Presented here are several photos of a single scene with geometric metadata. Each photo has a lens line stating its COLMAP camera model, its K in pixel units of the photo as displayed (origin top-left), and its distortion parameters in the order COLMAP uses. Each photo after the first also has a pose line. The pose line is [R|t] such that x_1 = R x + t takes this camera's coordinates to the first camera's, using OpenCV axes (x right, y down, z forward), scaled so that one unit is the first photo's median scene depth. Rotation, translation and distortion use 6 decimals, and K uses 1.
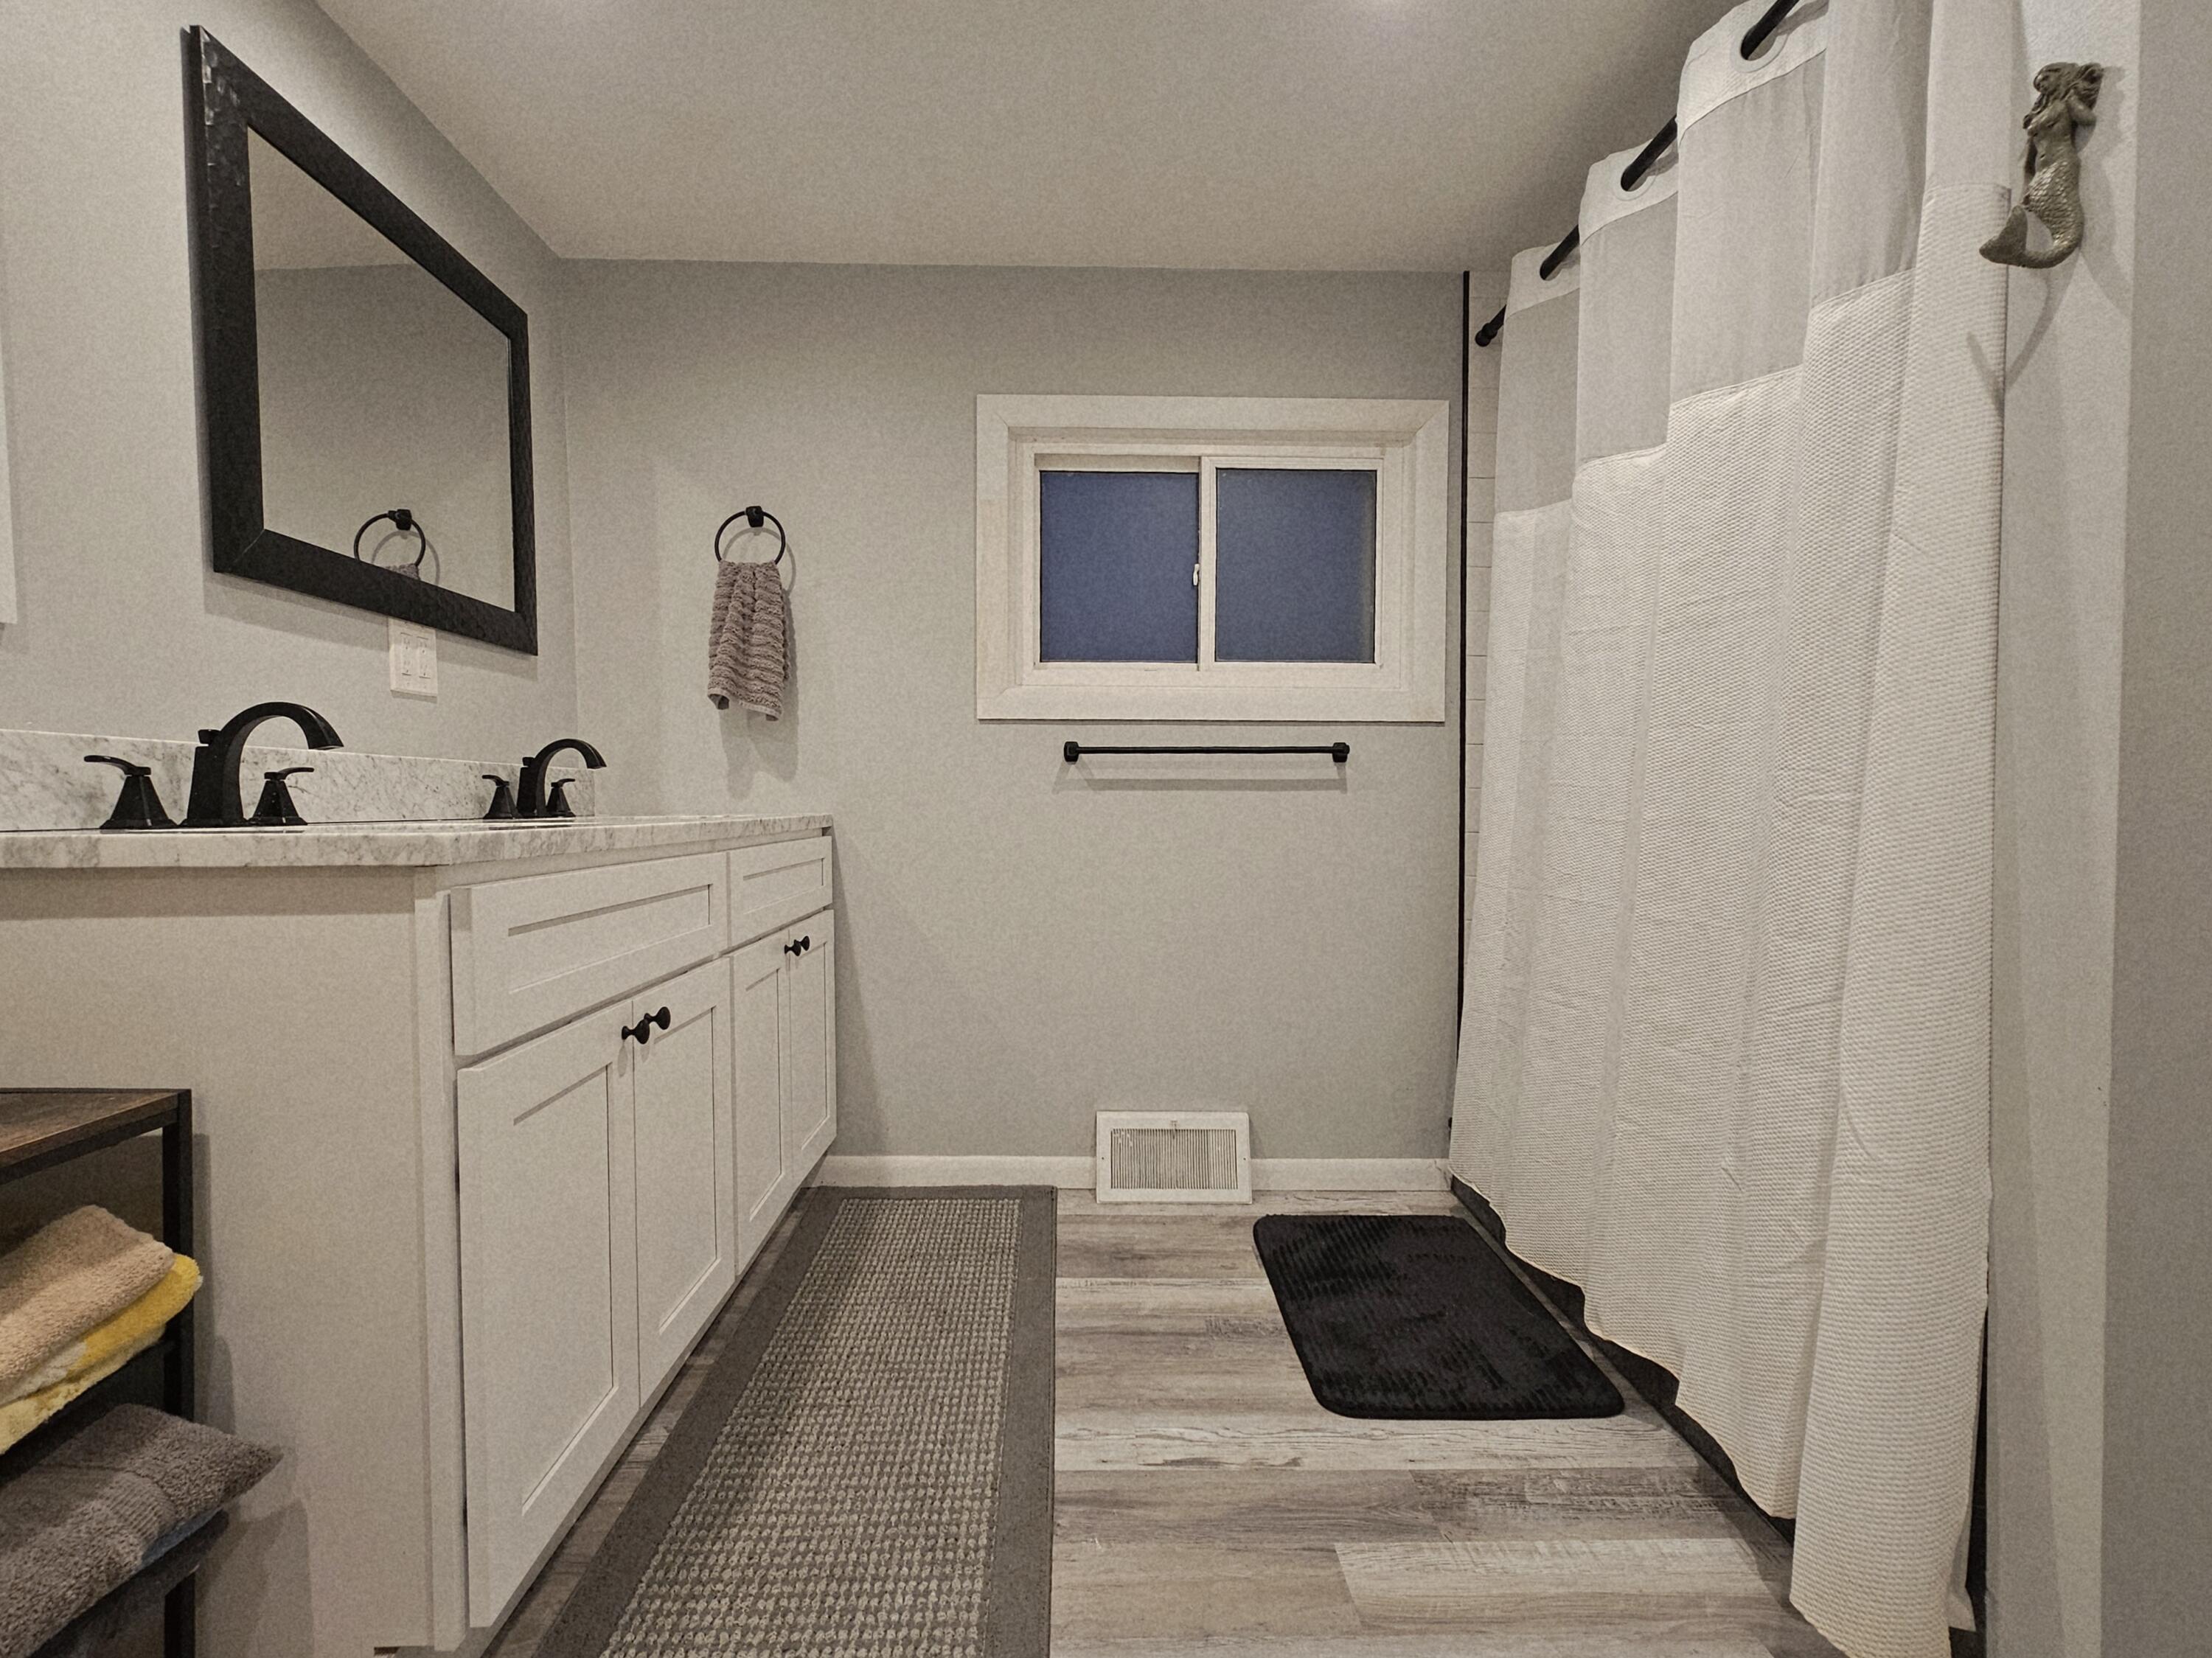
lens RADIAL K [[1118.1, 0, 1106.2], [0, 1118.1, 834.5], [0, 0, 1]] dist [0.001189, 0.000071]
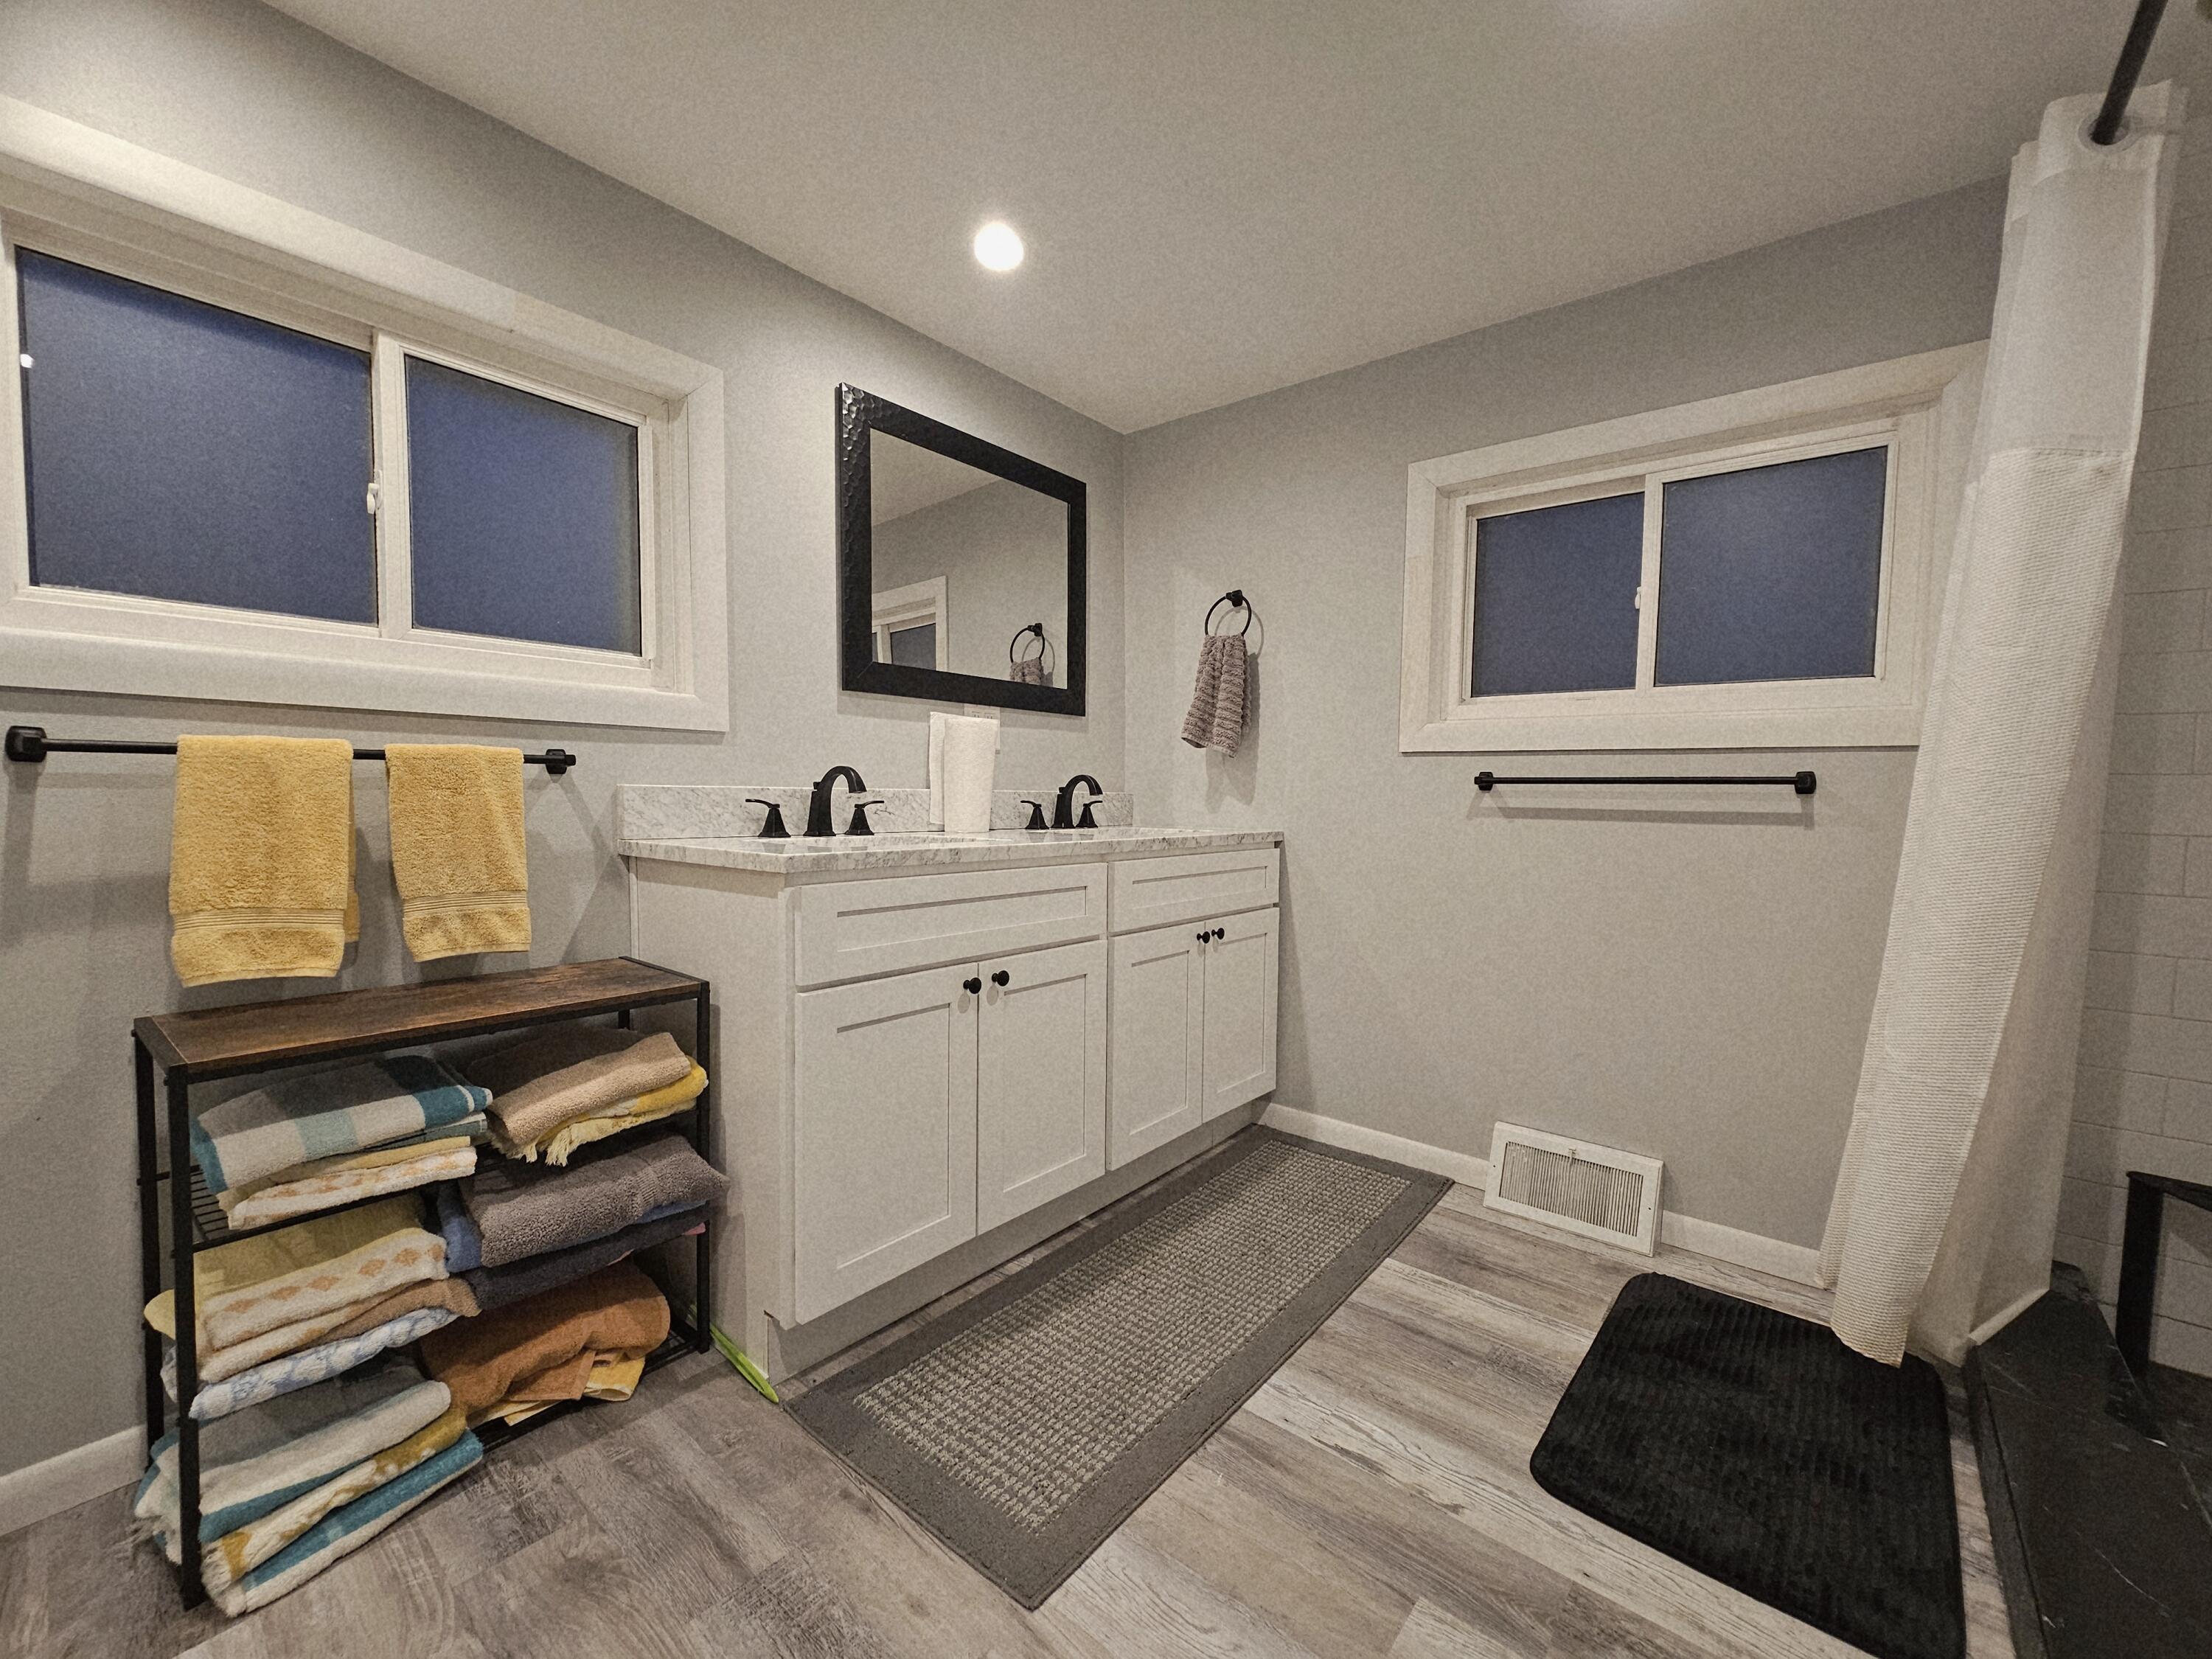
lens RADIAL K [[907.7, 0, 1100.1], [0, 907.7, 834.5], [0, 0, 1]] dist [-0.003397, -0.000157]
pose [[0.753468, 0.043005, -0.656076, 0.433415], [-0.034769, 0.999069, 0.025557, -0.053739], [0.656564, 0.003555, 0.754262, 0.173607]]
